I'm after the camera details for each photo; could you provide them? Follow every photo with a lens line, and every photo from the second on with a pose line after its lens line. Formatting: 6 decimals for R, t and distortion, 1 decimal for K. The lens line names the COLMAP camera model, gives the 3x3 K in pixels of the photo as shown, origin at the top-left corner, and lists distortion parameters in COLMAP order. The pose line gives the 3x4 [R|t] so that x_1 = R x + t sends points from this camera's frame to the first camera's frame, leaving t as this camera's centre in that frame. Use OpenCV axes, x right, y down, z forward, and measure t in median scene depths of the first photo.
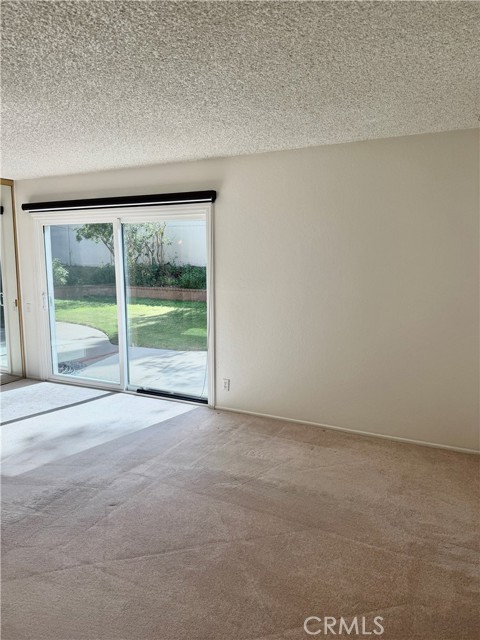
lens RADIAL K [[453.0, 0, 244.0], [0, 453.0, 324.1], [0, 0, 1]] dist [0.081134, -0.092765]
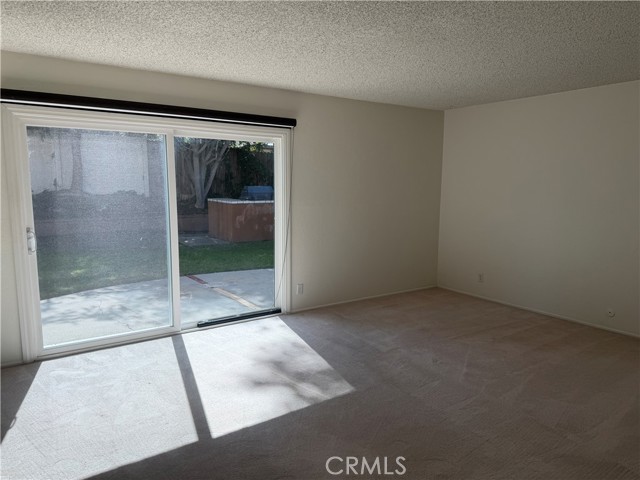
lens RADIAL K [[453.0, 0, 324.2], [0, 453.0, 242.1], [0, 0, 1]] dist [0.081134, -0.092765]
pose [[0.467458, -0.114903, 0.876516, -0.971148], [0.119012, 0.990670, 0.066397, -0.050880], [-0.875968, 0.073278, 0.476771, 0.380159]]
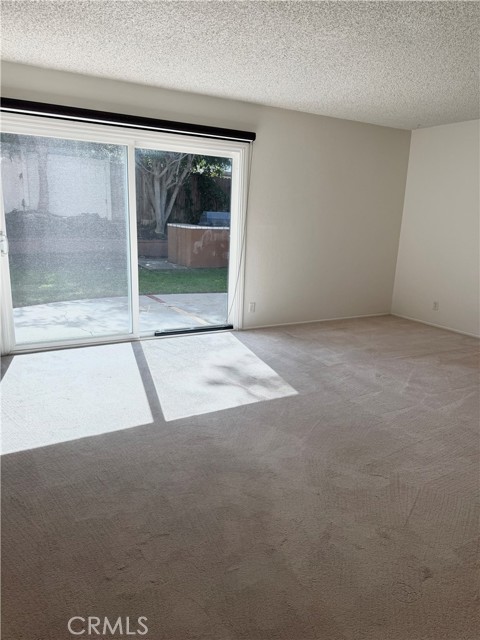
lens RADIAL K [[453.0, 0, 244.0], [0, 453.0, 324.1], [0, 0, 1]] dist [0.081134, -0.092765]
pose [[0.543940, -0.178928, 0.819825, -0.995354], [0.084594, 0.983717, 0.158570, -0.011864], [-0.834849, -0.016900, 0.550220, 0.356766]]
